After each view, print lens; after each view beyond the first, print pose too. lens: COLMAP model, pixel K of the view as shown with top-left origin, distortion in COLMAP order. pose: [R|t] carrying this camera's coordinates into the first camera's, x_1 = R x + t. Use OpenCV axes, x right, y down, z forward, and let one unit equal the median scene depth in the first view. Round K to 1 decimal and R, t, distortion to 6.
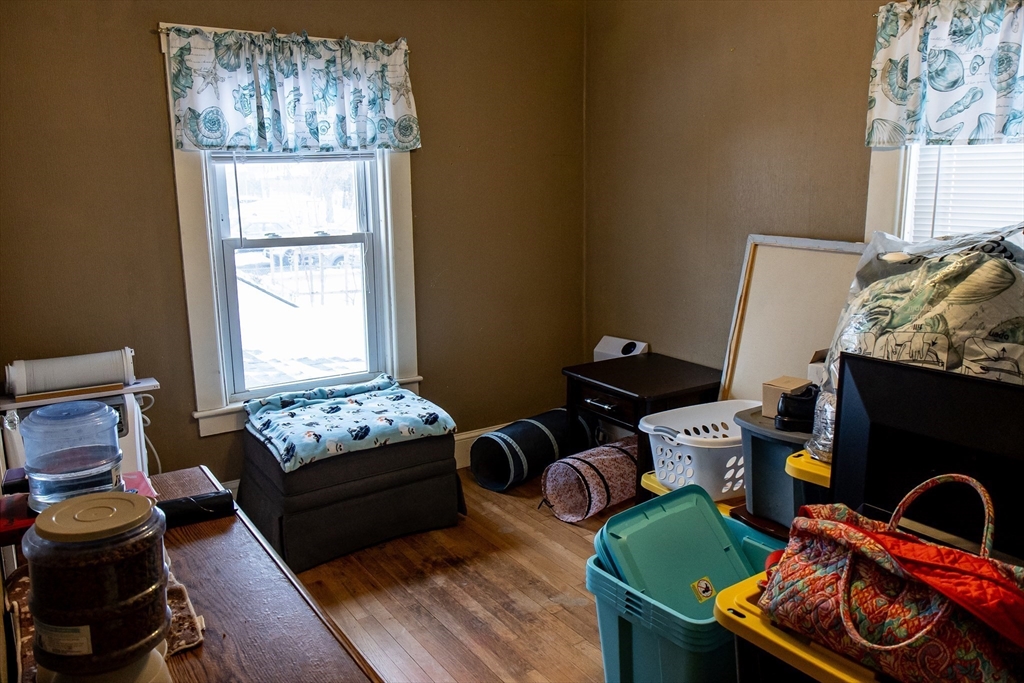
lens RADIAL K [[794.1, 0, 517.7], [0, 794.1, 342.4], [0, 0, 1]] dist [0.009669, -0.012711]
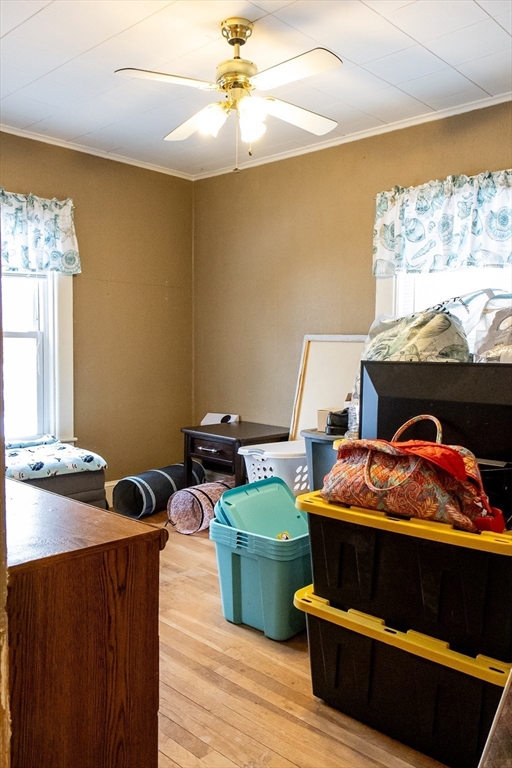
lens RADIAL K [[622.9, 0, 253.2], [0, 622.9, 385.1], [0, 0, 1]] dist [0.000984, 0.001027]
pose [[0.979091, 0.007503, 0.203285, -0.060666], [0.019969, 0.990948, -0.132754, 0.146567], [-0.202441, 0.134037, 0.970078, -0.160585]]
